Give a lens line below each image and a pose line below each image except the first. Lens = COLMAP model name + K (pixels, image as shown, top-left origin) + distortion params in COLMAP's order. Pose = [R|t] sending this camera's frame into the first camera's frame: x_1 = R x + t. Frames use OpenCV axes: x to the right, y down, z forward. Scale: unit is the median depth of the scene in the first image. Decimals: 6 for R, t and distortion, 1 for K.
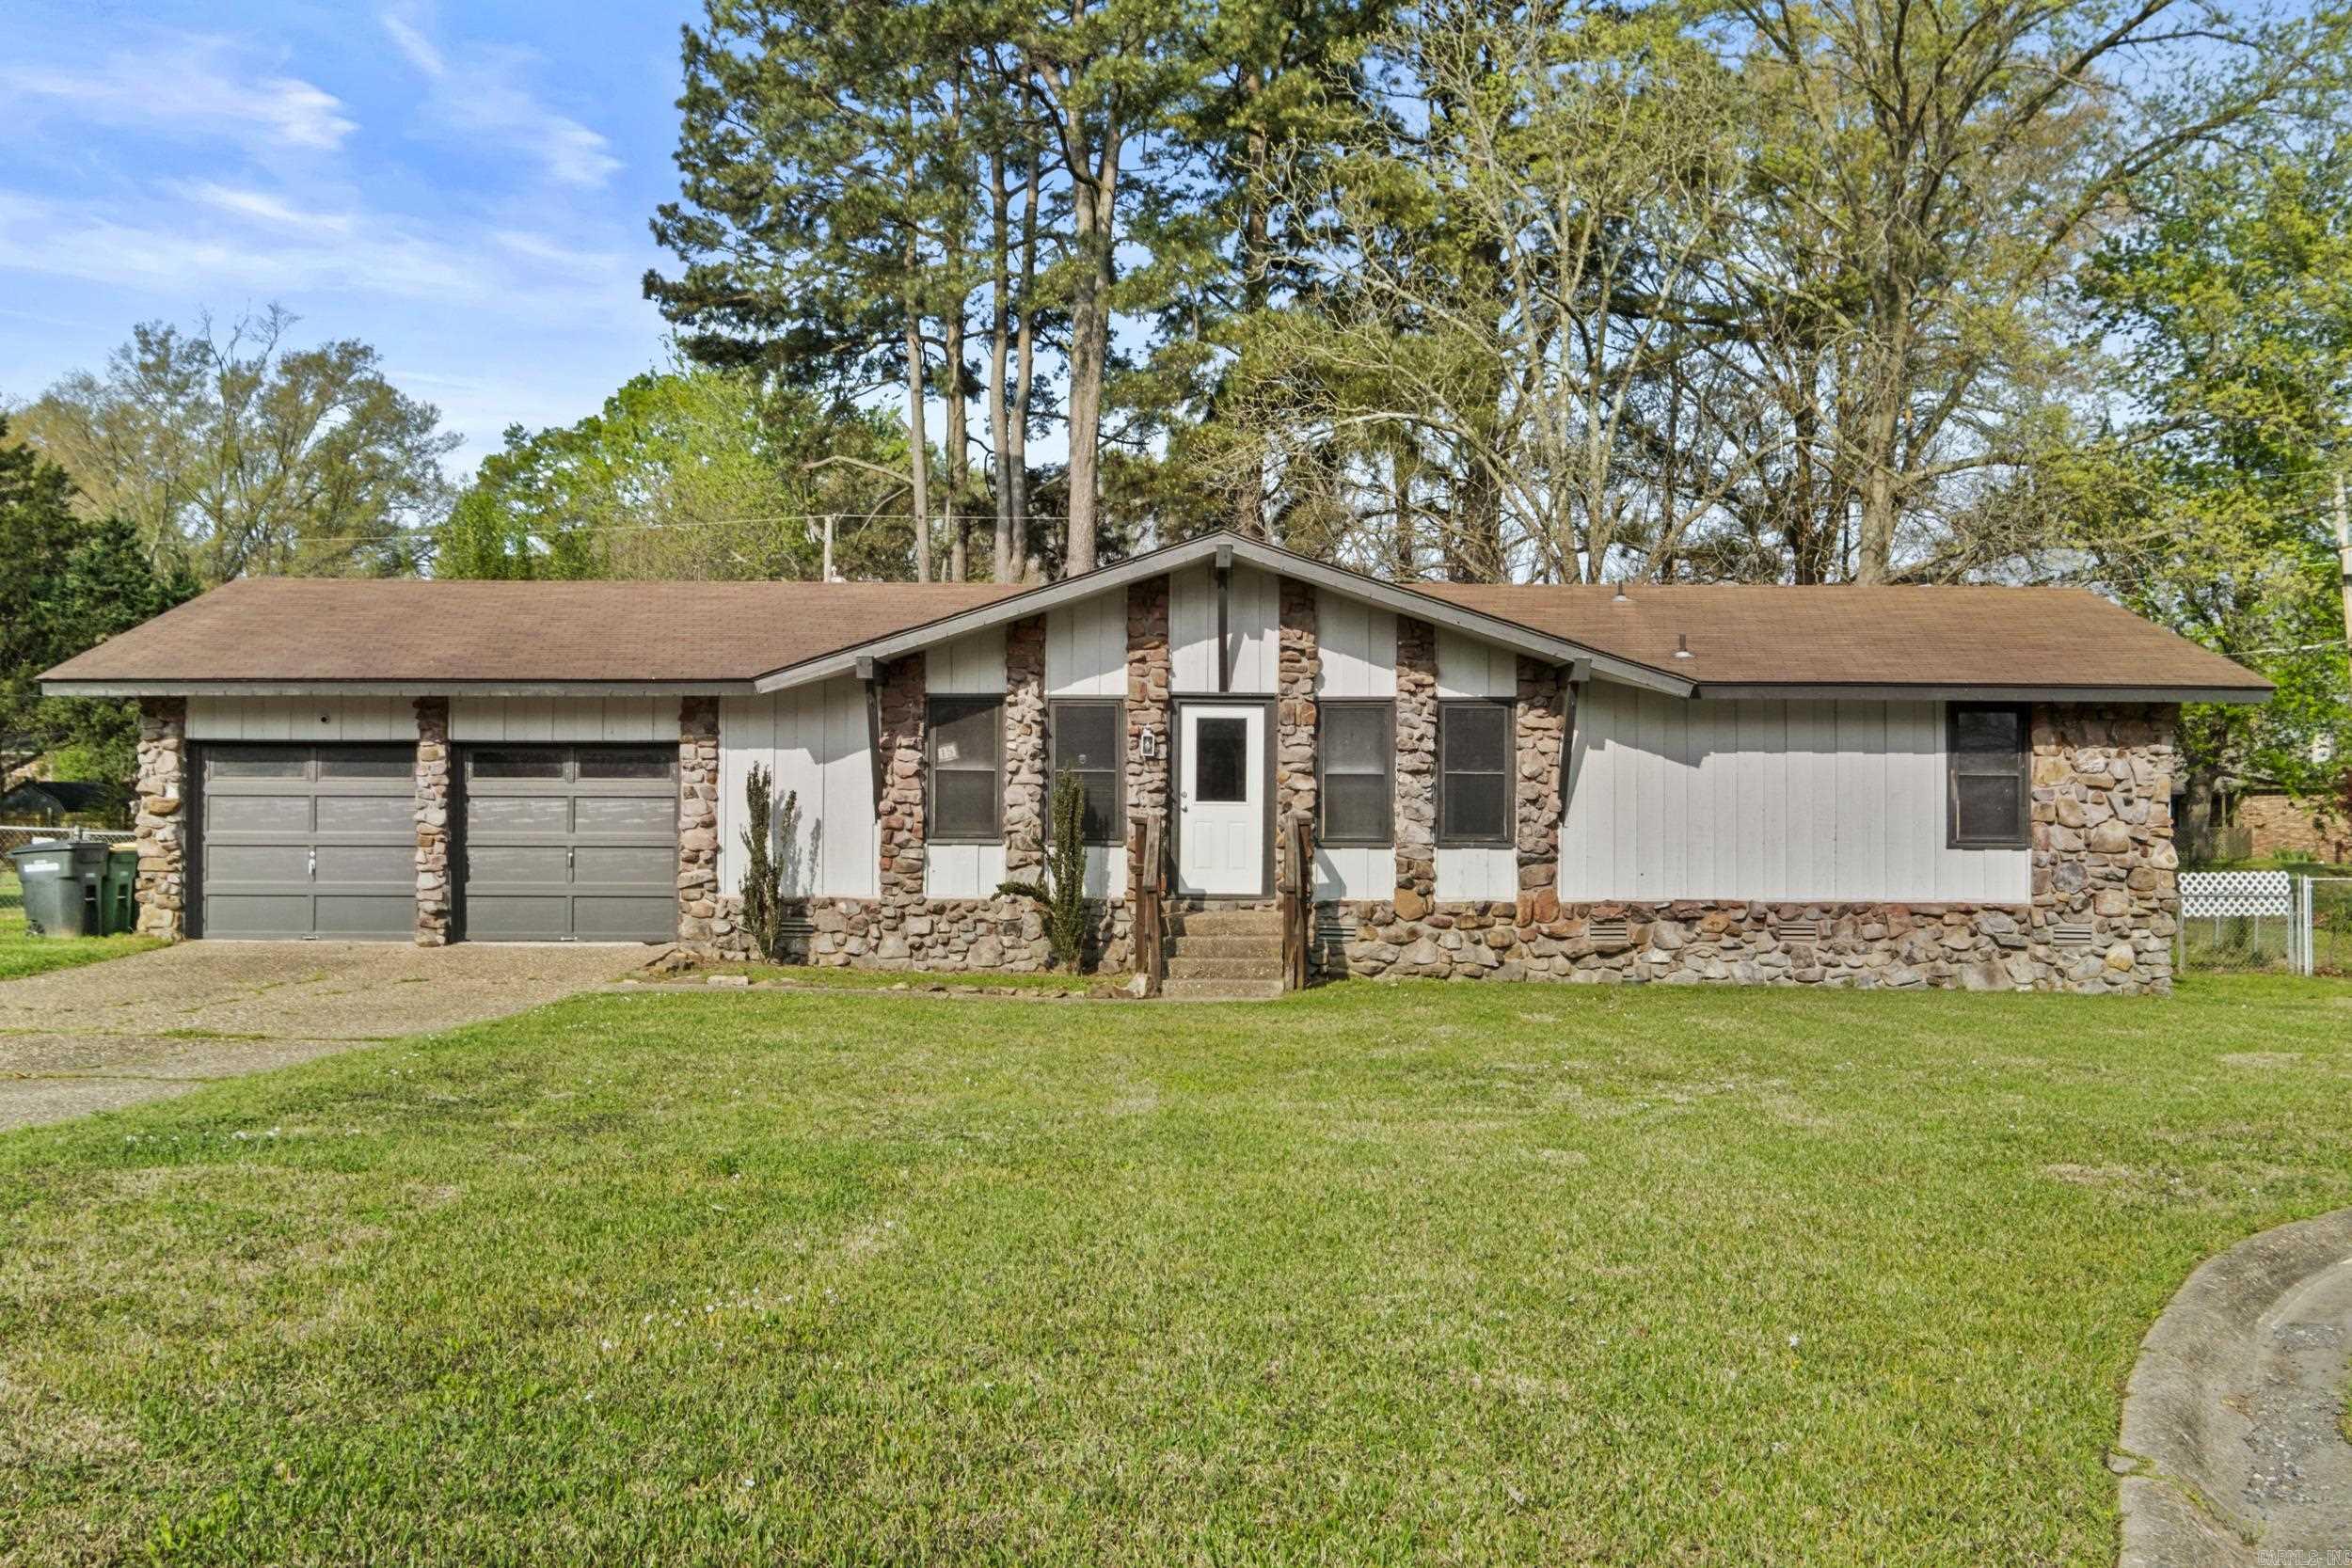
lens RADIAL K [[2221.7, 0, 1176.6], [0, 2221.7, 795.2], [0, 0, 1]] dist [-0.002835, 0.000000]
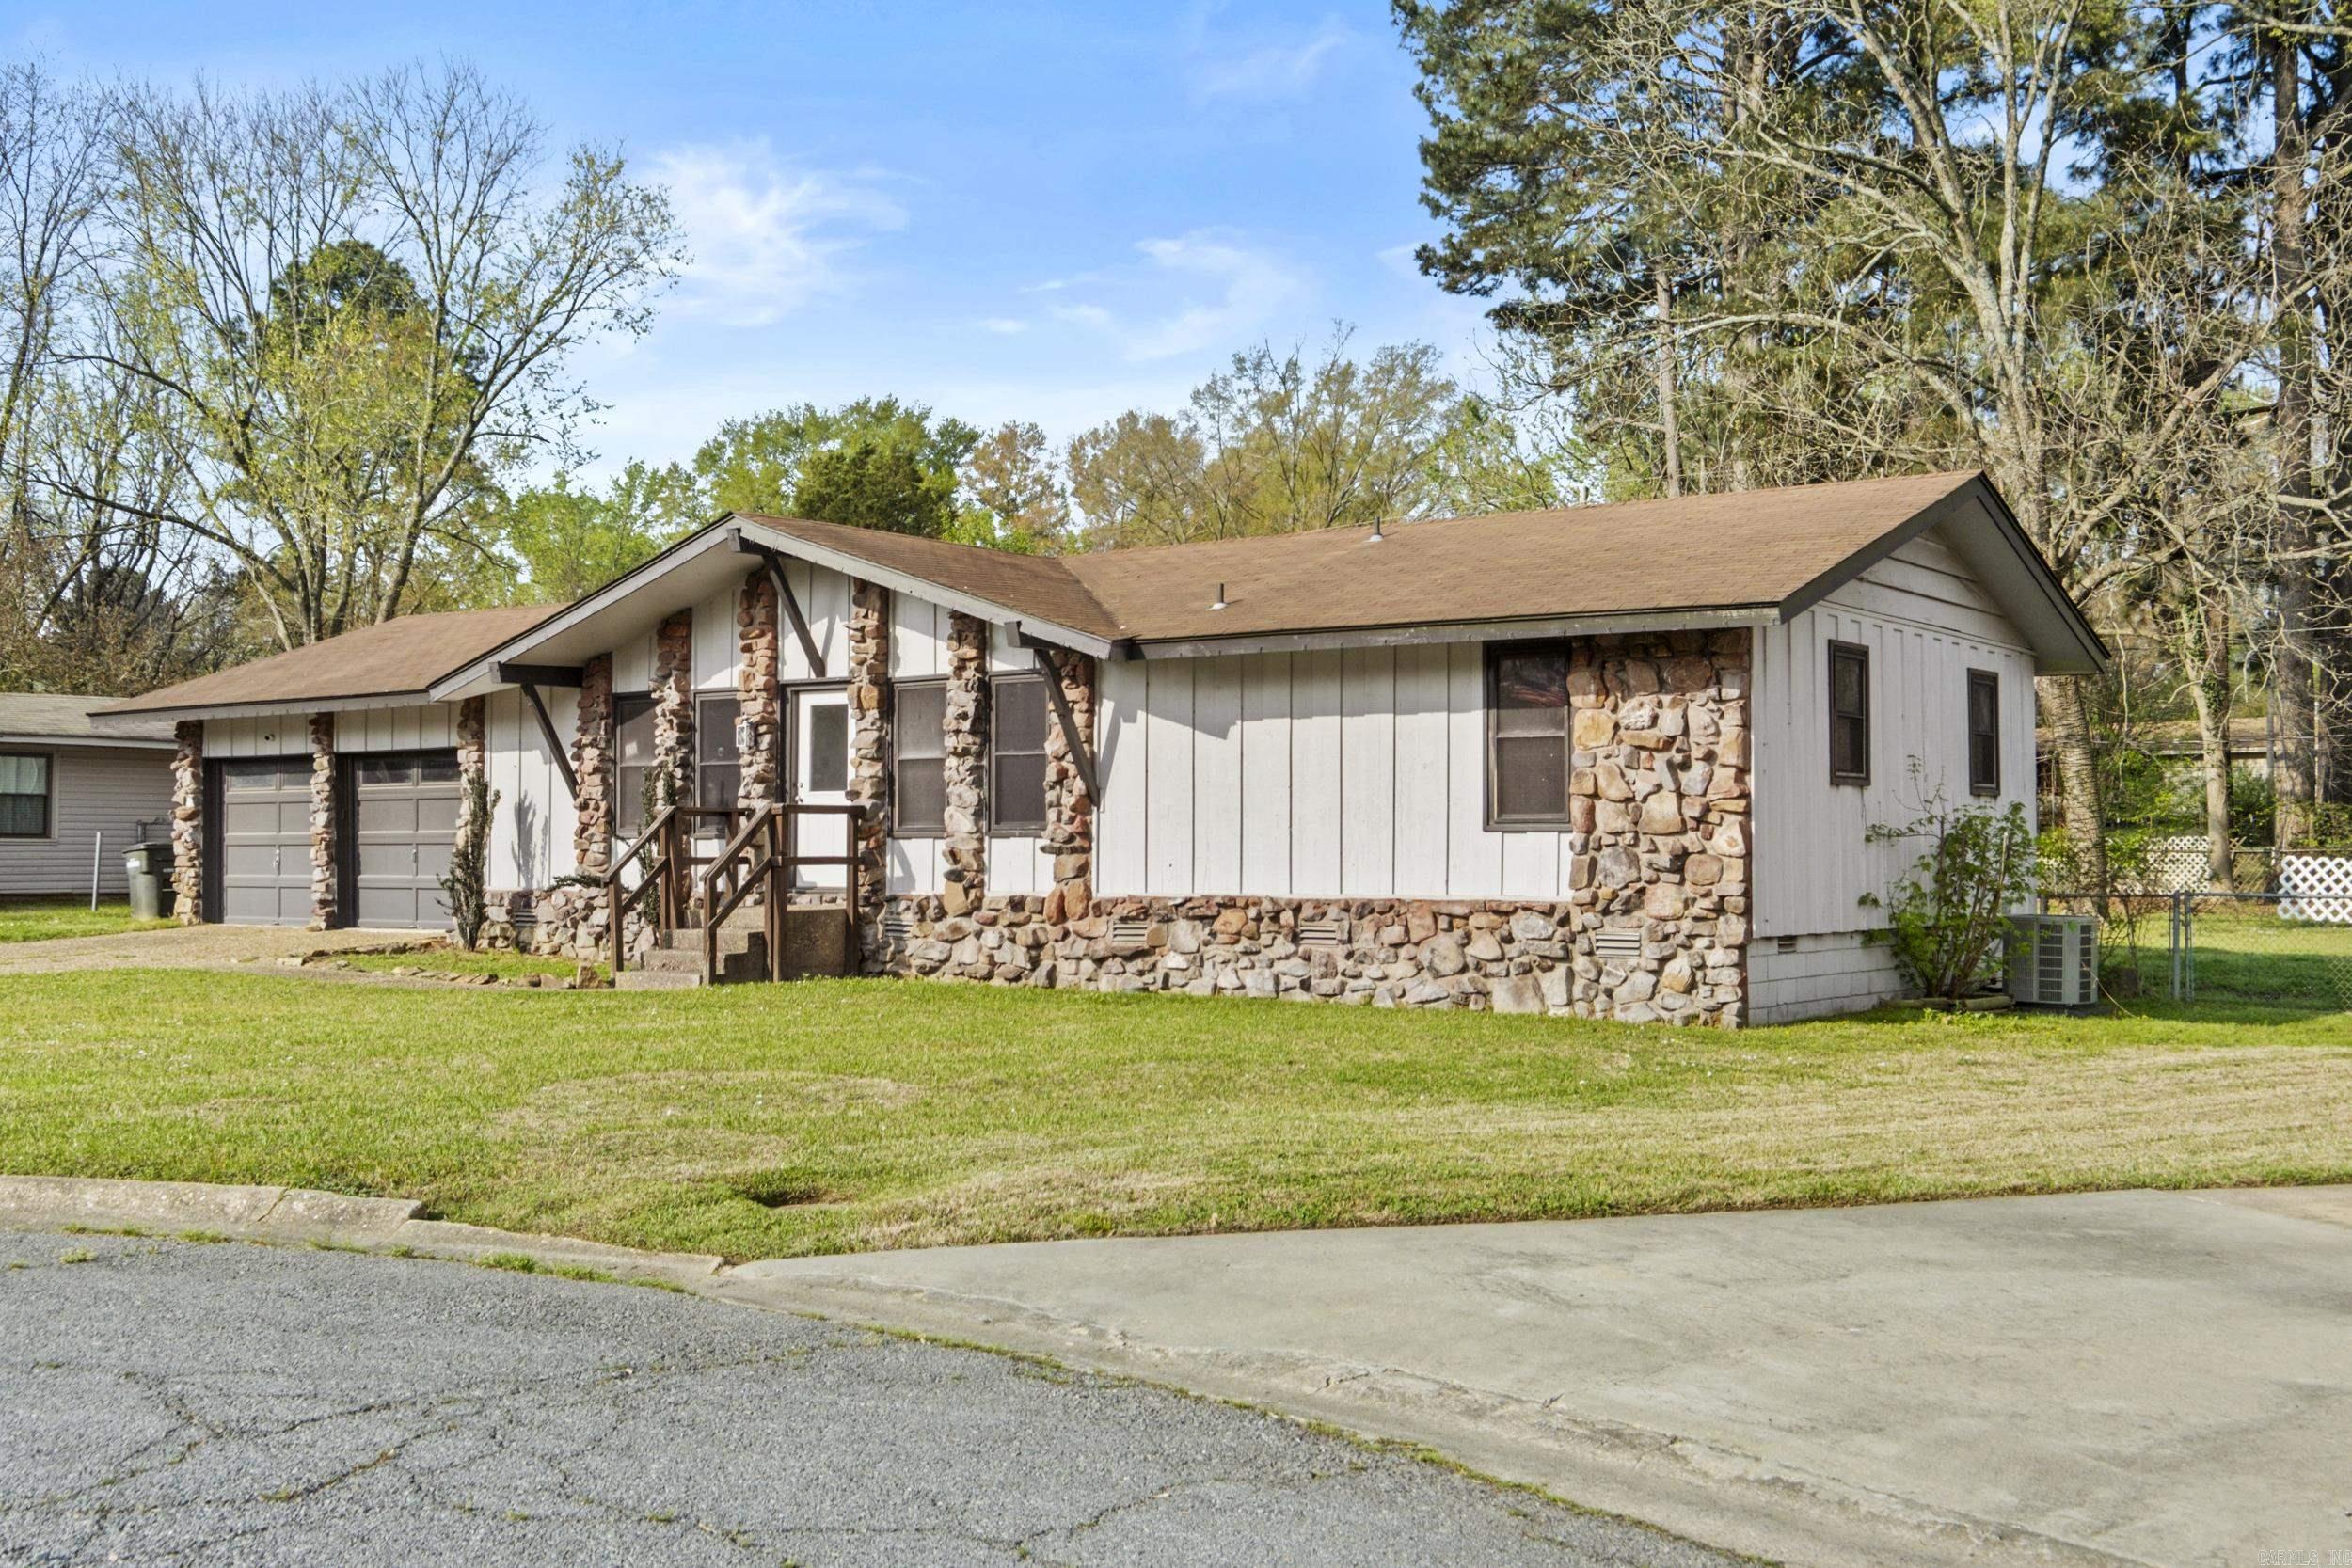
lens RADIAL K [[2383.2, 0, 1176.8], [0, 2383.2, 780.9], [0, 0, 1]] dist [-0.008939, 0.000000]
pose [[0.816283, -0.023552, -0.577172, 0.746544], [0.022348, 0.999708, -0.009187, 0.011490], [0.577220, -0.005399, 0.816571, 0.247988]]
